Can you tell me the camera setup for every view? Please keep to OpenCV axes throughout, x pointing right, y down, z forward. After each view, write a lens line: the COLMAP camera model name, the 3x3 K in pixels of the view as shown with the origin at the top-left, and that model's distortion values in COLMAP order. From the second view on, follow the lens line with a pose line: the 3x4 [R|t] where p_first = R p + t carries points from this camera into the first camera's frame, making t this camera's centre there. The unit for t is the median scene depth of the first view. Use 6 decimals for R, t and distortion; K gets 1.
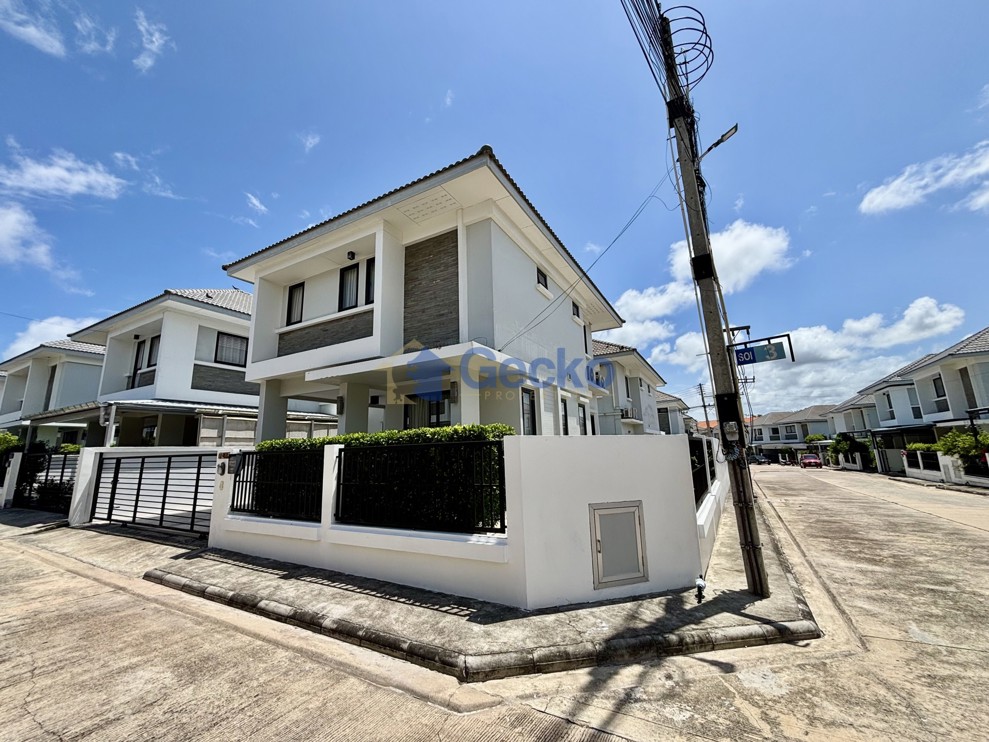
lens RADIAL K [[398.6, 0, 494.5], [0, 398.6, 371.0], [0, 0, 1]] dist [0.001241, -0.000024]
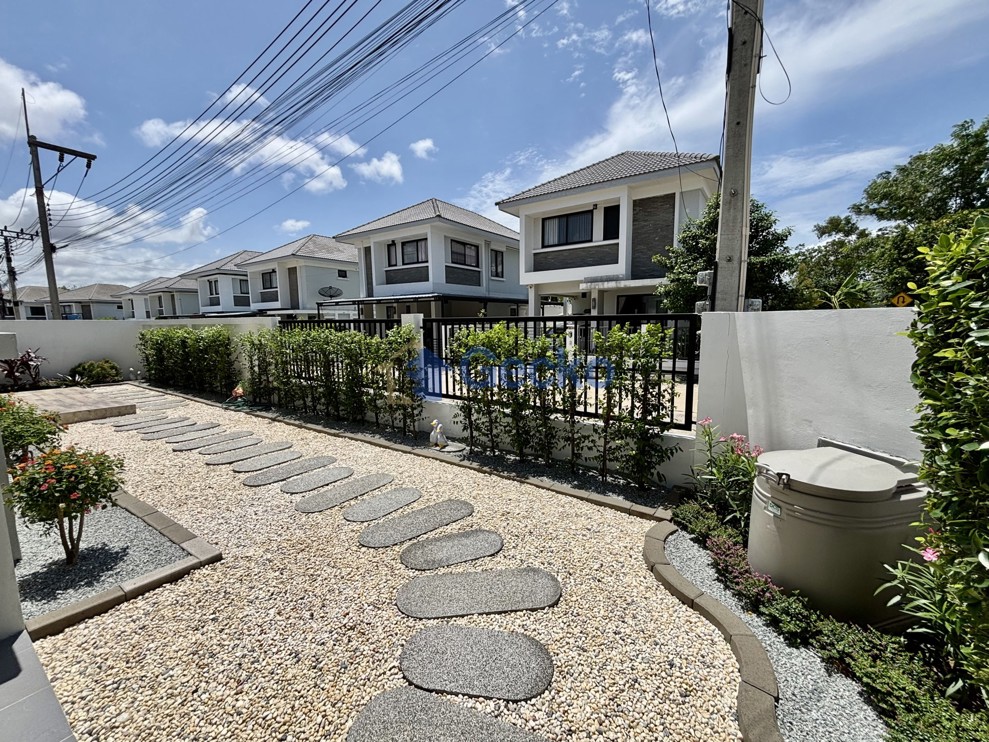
lens RADIAL K [[398.6, 0, 494.5], [0, 398.6, 371.0], [0, 0, 1]] dist [0.001241, -0.000024]
pose [[0.062551, -0.100203, 0.992999, -0.101716], [-0.185071, 0.976527, 0.110199, 0.135740], [-0.980732, -0.190668, 0.042538, 0.709134]]
